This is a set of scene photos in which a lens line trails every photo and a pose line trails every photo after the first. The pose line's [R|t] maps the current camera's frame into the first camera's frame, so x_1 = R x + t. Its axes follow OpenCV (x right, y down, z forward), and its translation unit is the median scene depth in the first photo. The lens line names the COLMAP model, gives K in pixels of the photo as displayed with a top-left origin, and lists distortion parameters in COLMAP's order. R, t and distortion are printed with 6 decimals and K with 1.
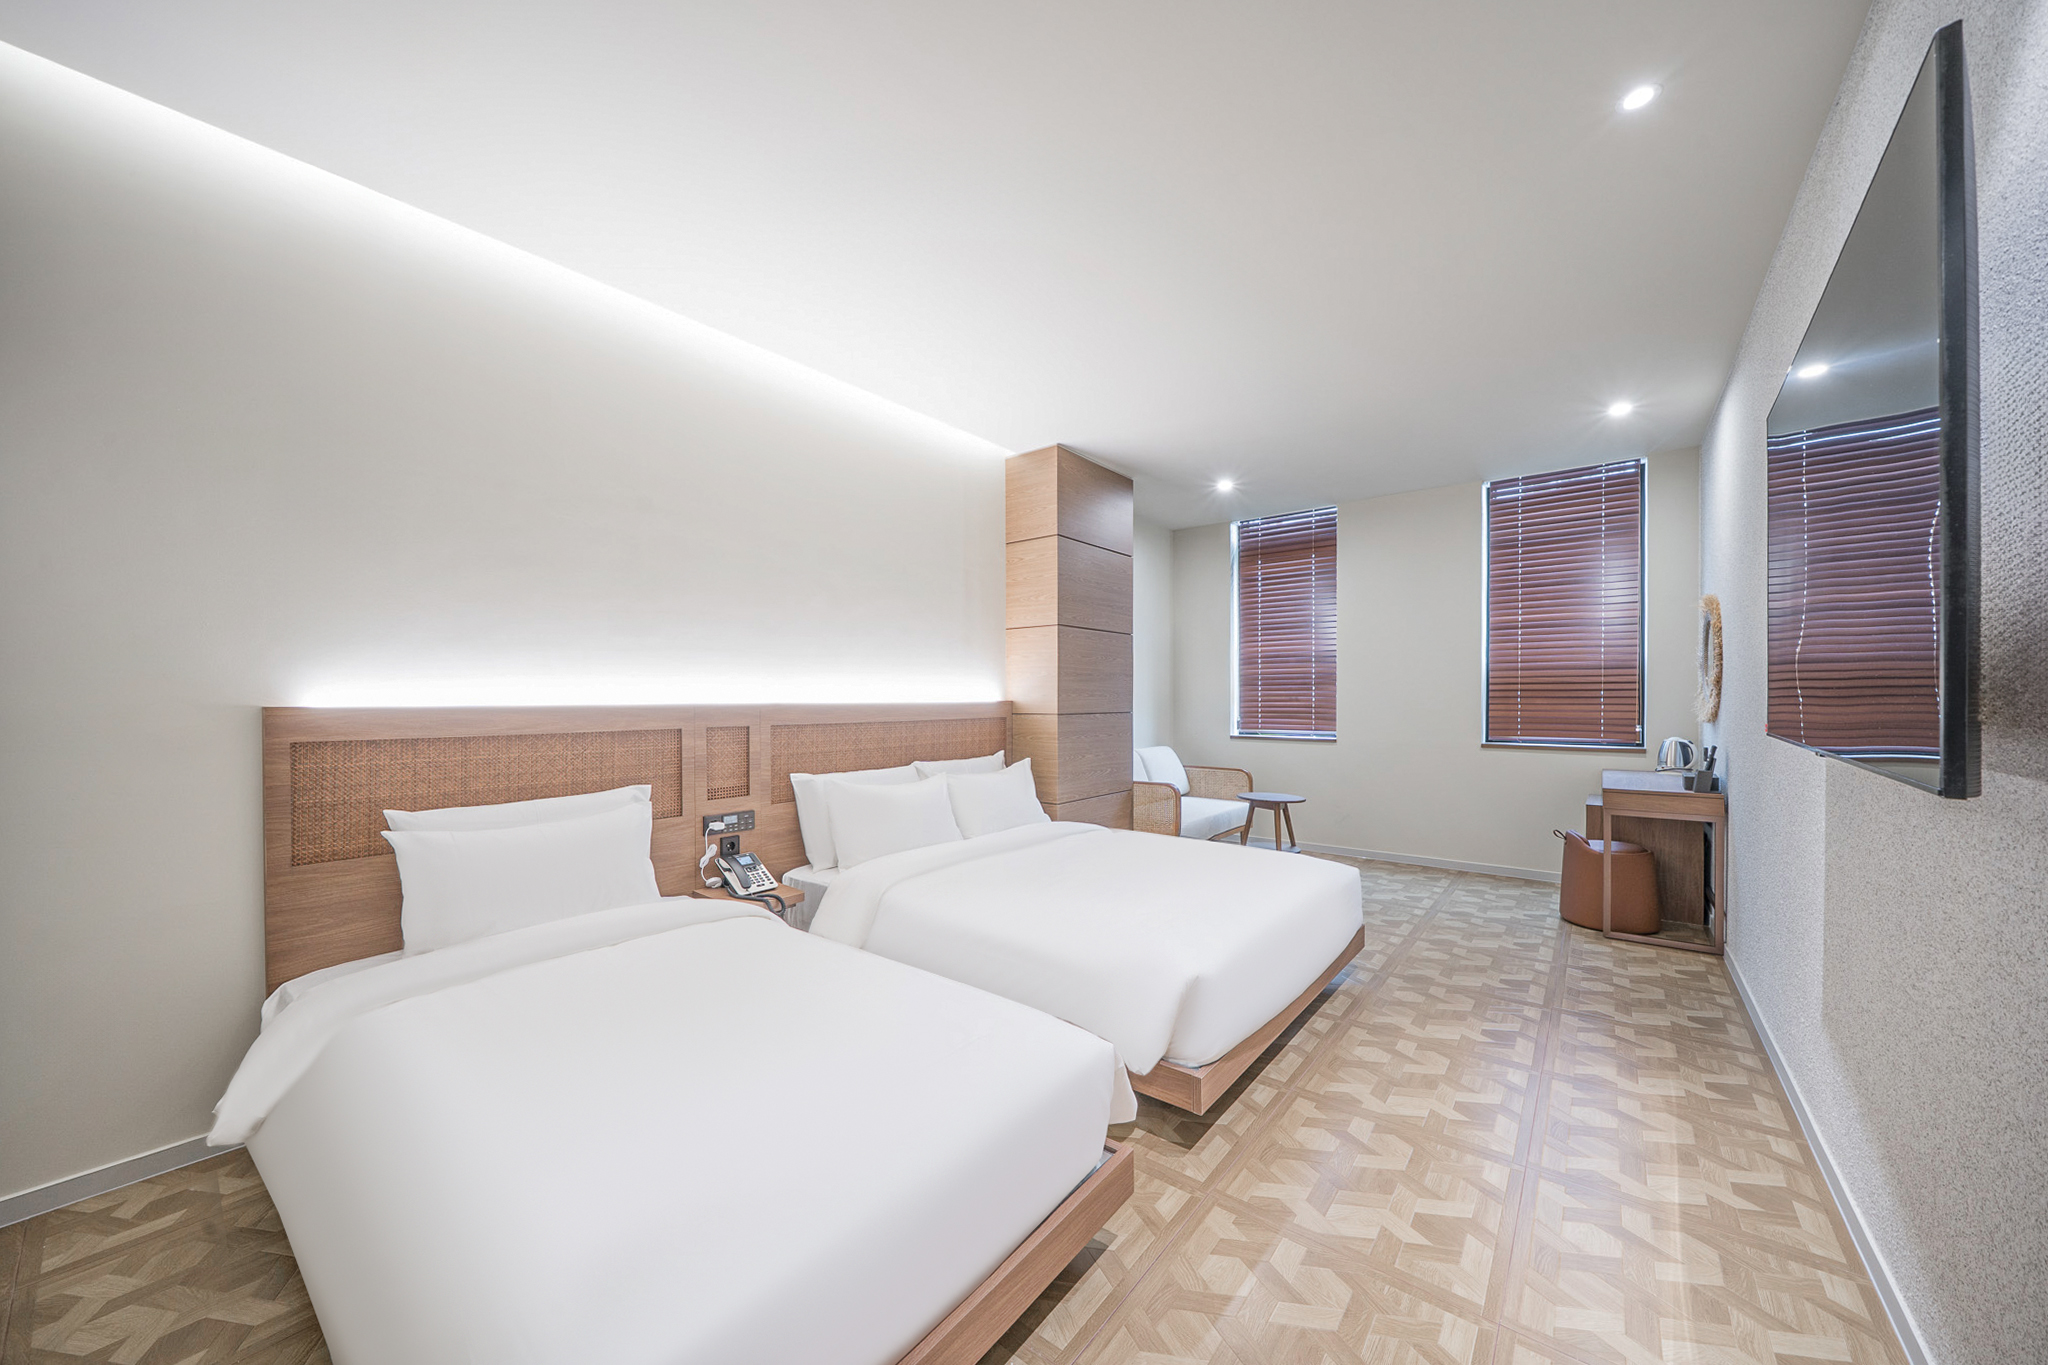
lens RADIAL K [[727.2, 0, 1035.9], [0, 727.2, 707.1], [0, 0, 1]] dist [0.000540, 0.000066]
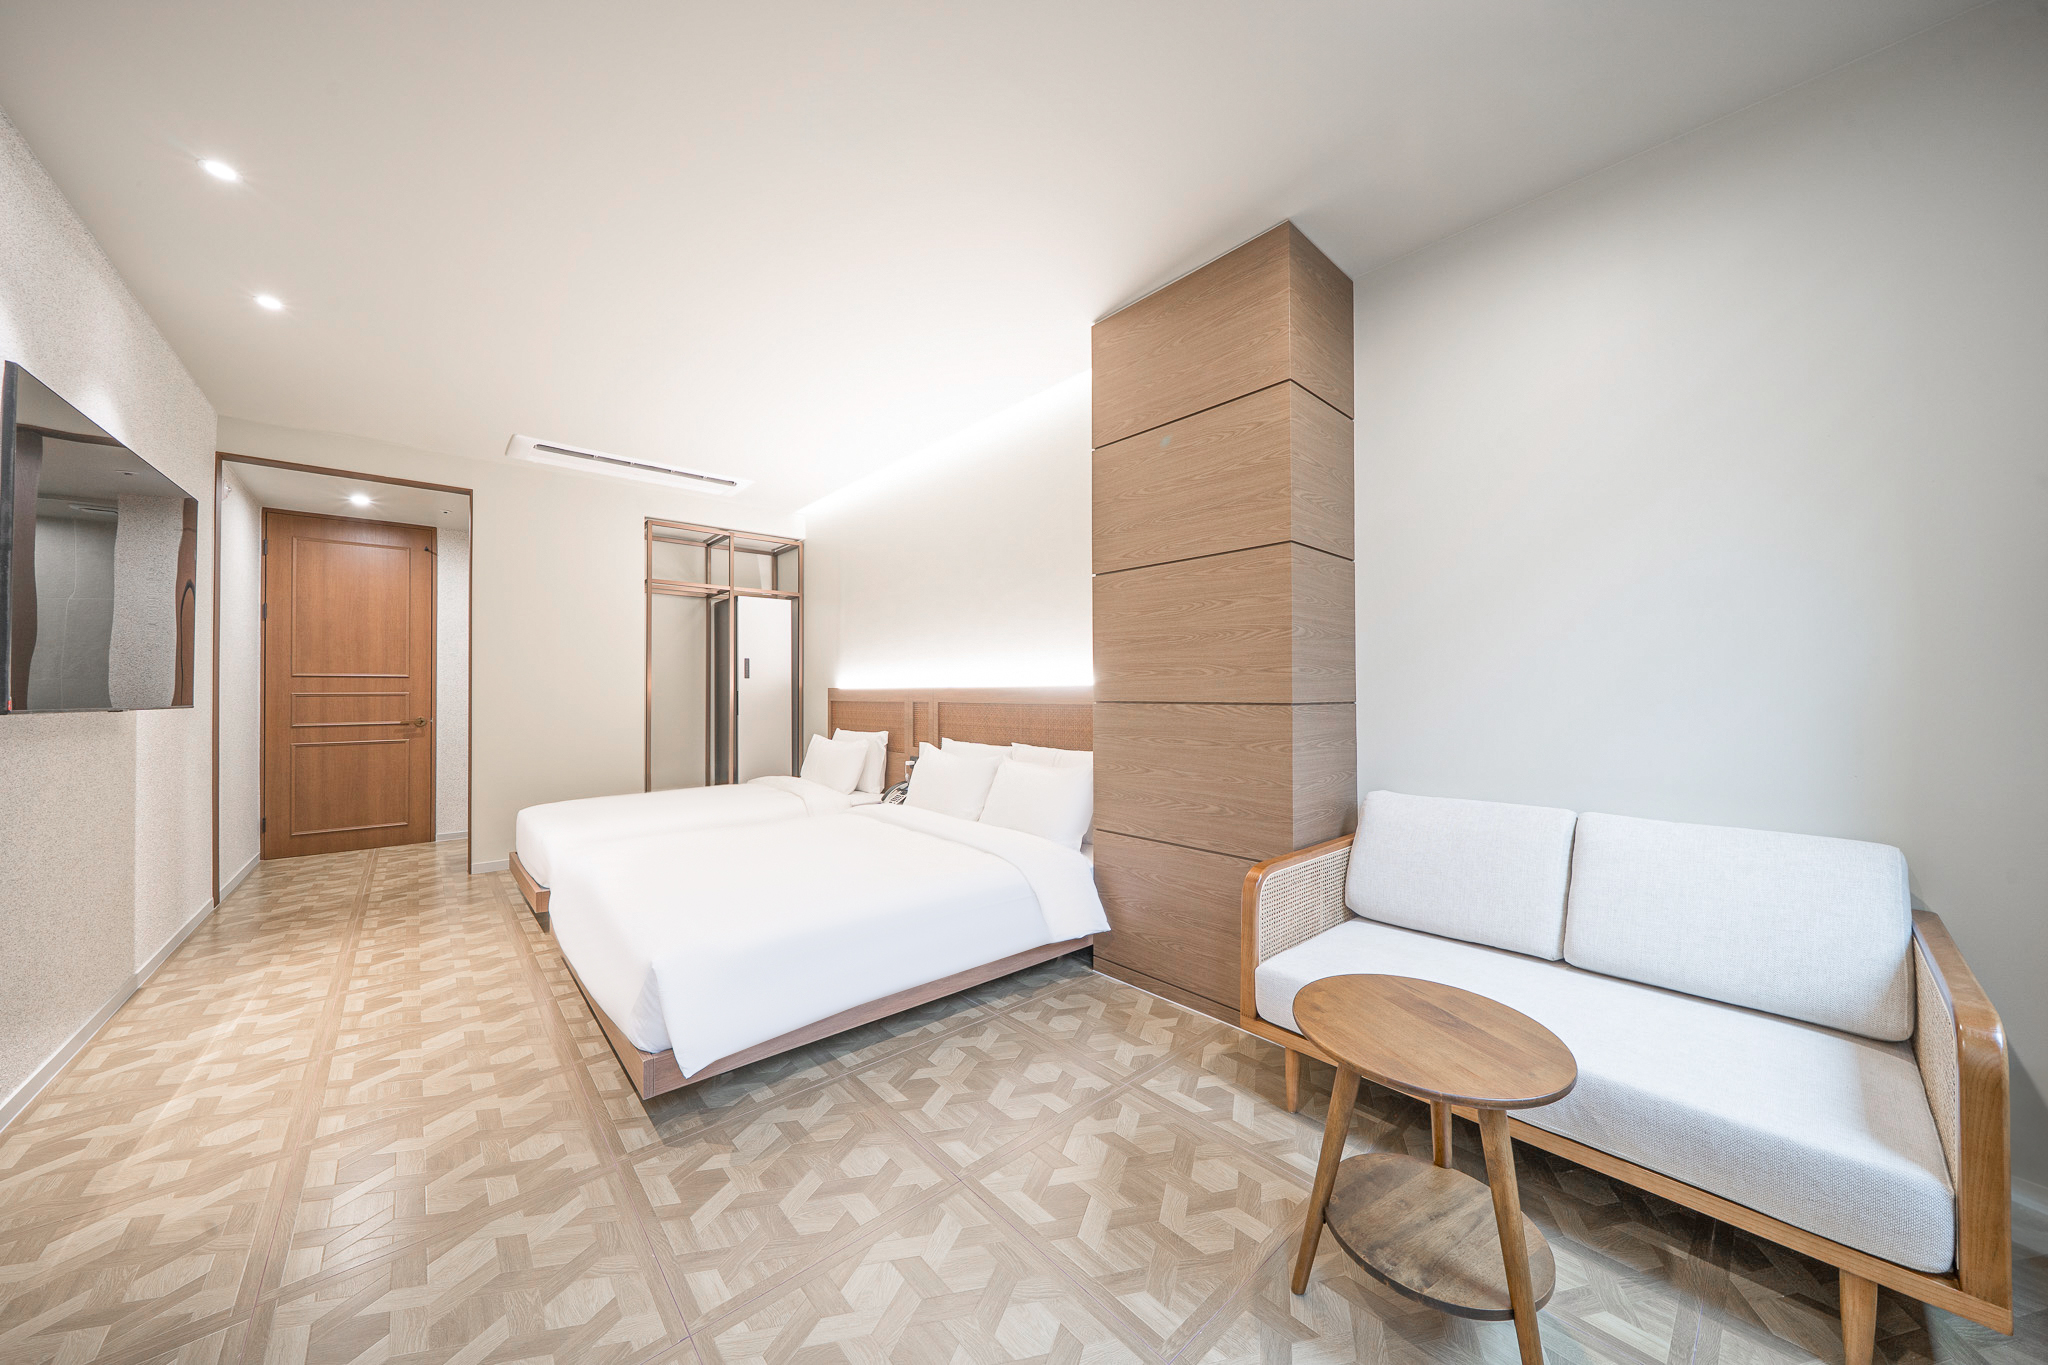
lens RADIAL K [[705.0, 0, 1026.1], [0, 705.0, 687.2], [0, 0, 1]] dist [0.000046, 0.000058]
pose [[-0.194306, -0.002938, -0.980937, 1.199342], [-0.009486, 0.999954, -0.001117, -0.003725], [0.980895, 0.009088, -0.194325, 1.781980]]
